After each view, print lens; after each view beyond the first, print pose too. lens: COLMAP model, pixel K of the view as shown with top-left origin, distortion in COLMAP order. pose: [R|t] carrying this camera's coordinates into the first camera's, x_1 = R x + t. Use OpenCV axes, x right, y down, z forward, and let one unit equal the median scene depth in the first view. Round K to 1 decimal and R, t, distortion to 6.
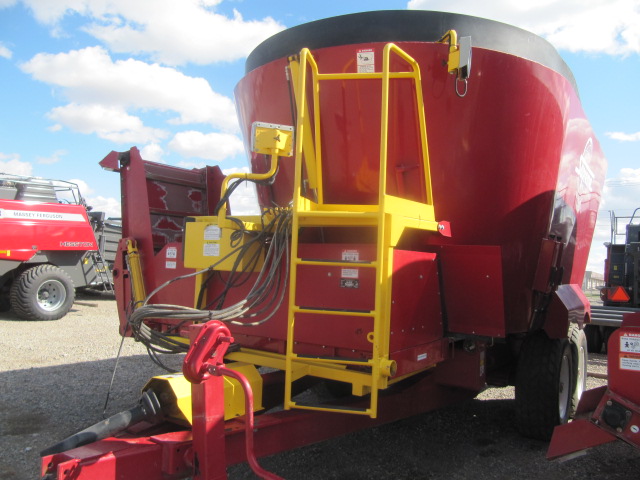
lens RADIAL K [[525.7, 0, 320.0], [0, 525.7, 240.0], [0, 0, 1]] dist [-0.000665, -0.080310]
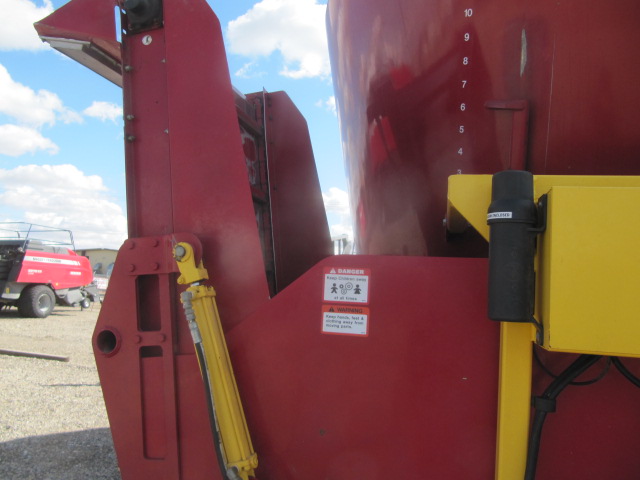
lens RADIAL K [[522.2, 0, 320.0], [0, 522.2, 240.0], [0, 0, 1]] dist [-0.057396, 0.018651]
pose [[0.938634, 0.030937, 0.343523, -0.413278], [-0.024228, 0.999423, -0.023806, 0.003947], [-0.344062, 0.014023, 0.938842, 0.705007]]
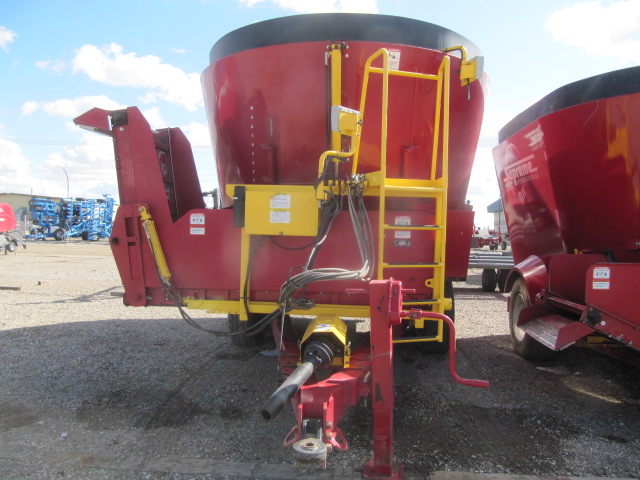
lens RADIAL K [[522.2, 0, 320.0], [0, 522.2, 240.0], [0, 0, 1]] dist [-0.057396, 0.018651]
pose [[0.875536, -0.038564, 0.481611, -0.565245], [-0.006520, 0.995776, 0.091588, -0.029236], [-0.483108, -0.083329, 0.871586, 0.005673]]
